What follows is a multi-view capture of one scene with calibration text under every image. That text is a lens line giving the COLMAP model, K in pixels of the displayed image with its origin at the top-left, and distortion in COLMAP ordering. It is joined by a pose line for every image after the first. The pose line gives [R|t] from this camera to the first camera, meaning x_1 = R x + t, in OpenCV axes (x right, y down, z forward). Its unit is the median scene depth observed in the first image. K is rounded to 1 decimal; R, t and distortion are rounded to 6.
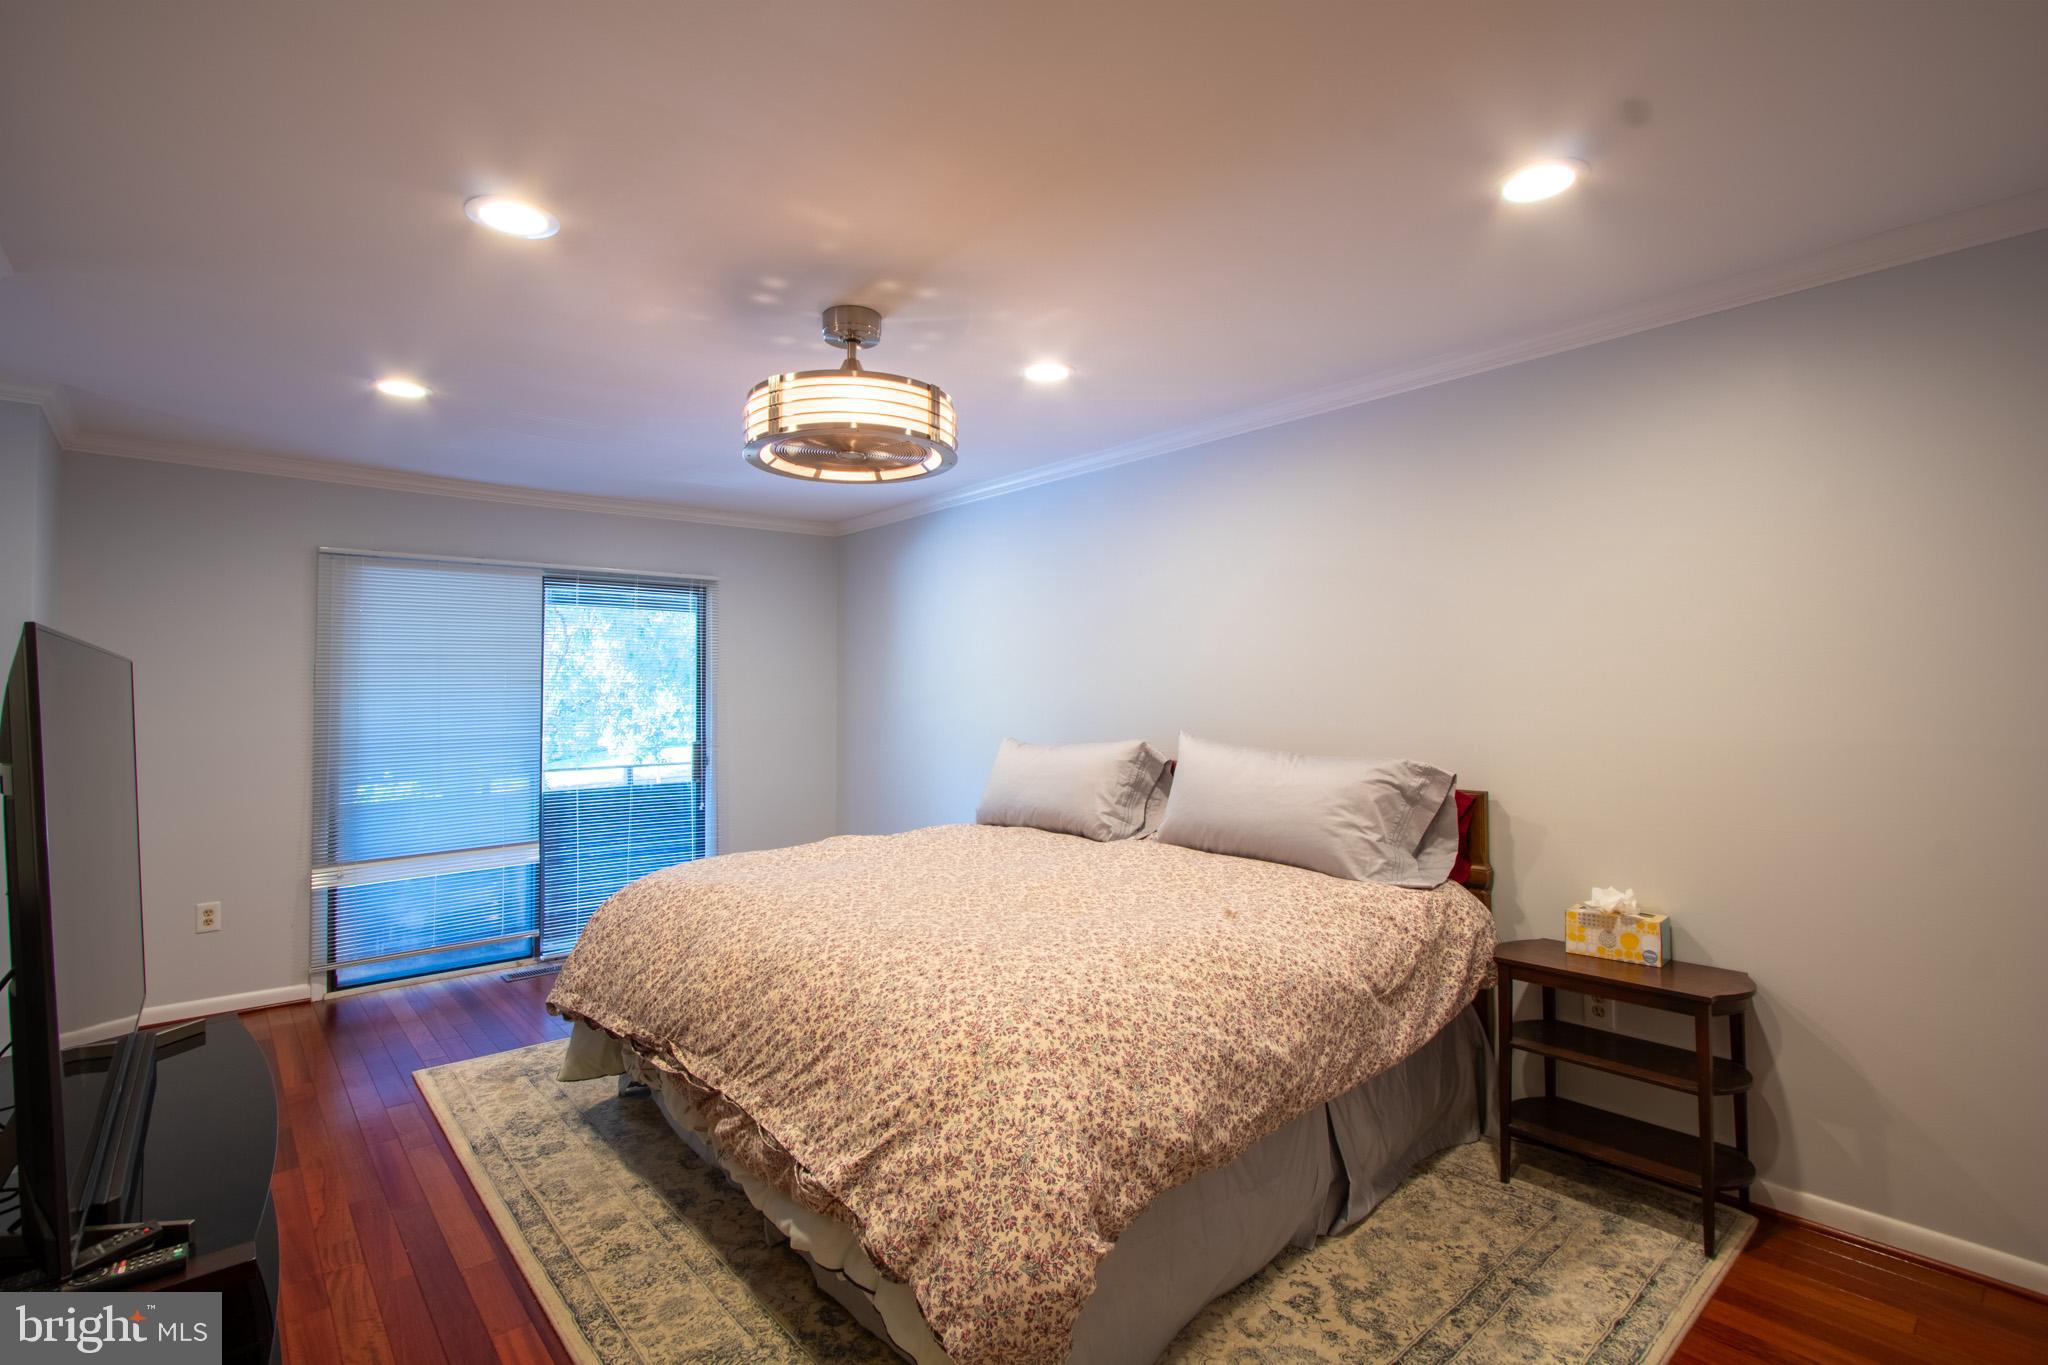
lens RADIAL K [[953.0, 0, 988.5], [0, 953.0, 650.4], [0, 0, 1]] dist [-0.018583, -0.000377]
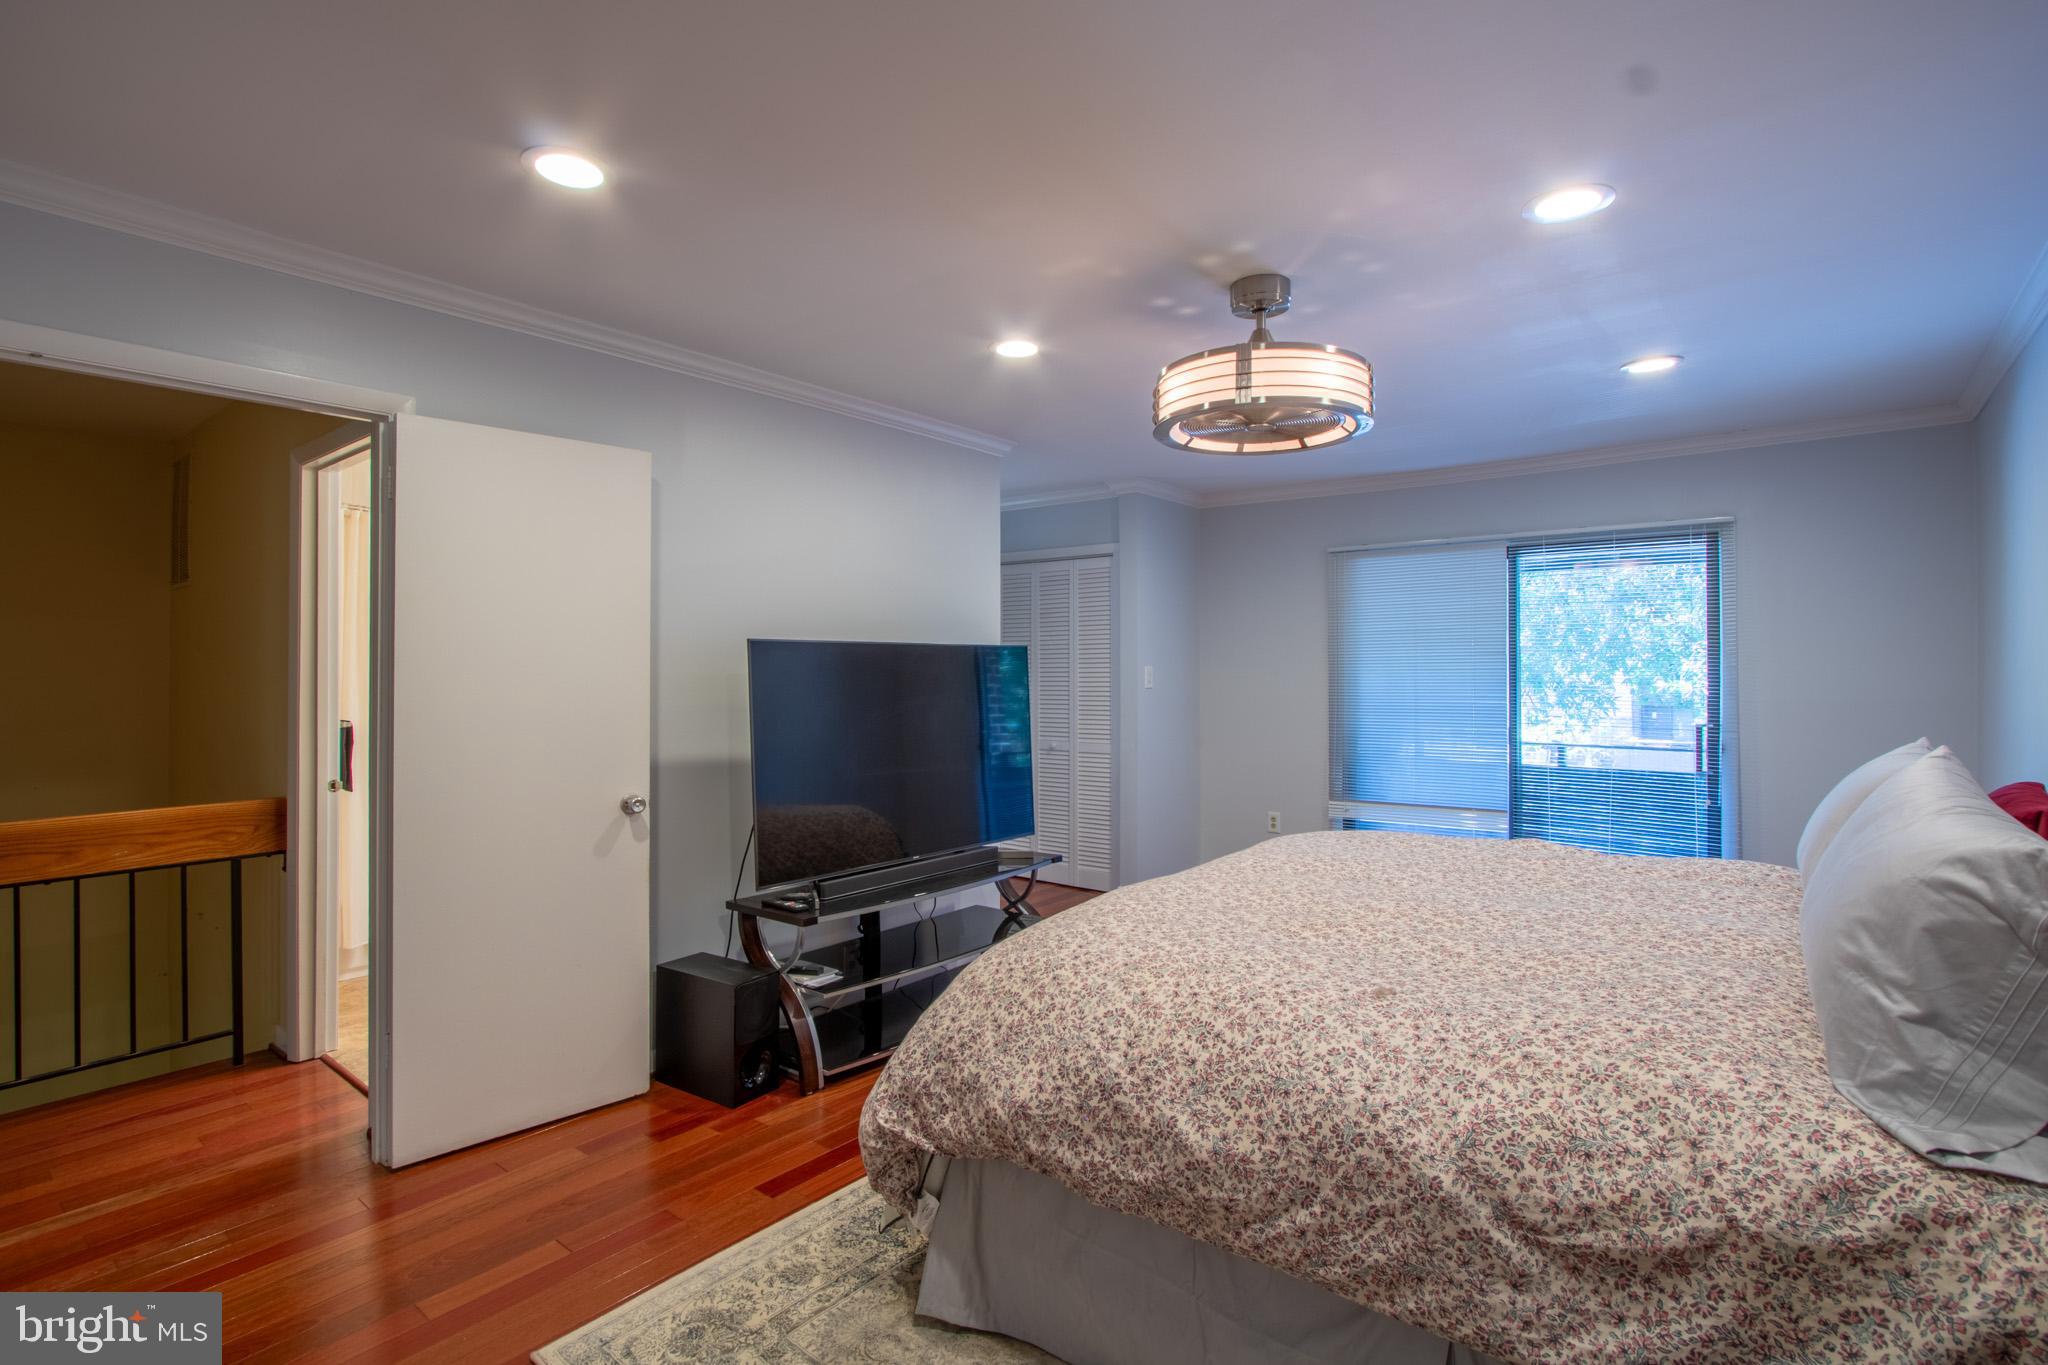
lens RADIAL K [[953.0, 0, 988.5], [0, 953.0, 650.4], [0, 0, 1]] dist [-0.018583, -0.000377]
pose [[0.178580, -0.009866, -0.983876, 0.945147], [0.043683, 0.999043, -0.002090, 0.020175], [0.982955, -0.042605, 0.178840, 0.652293]]
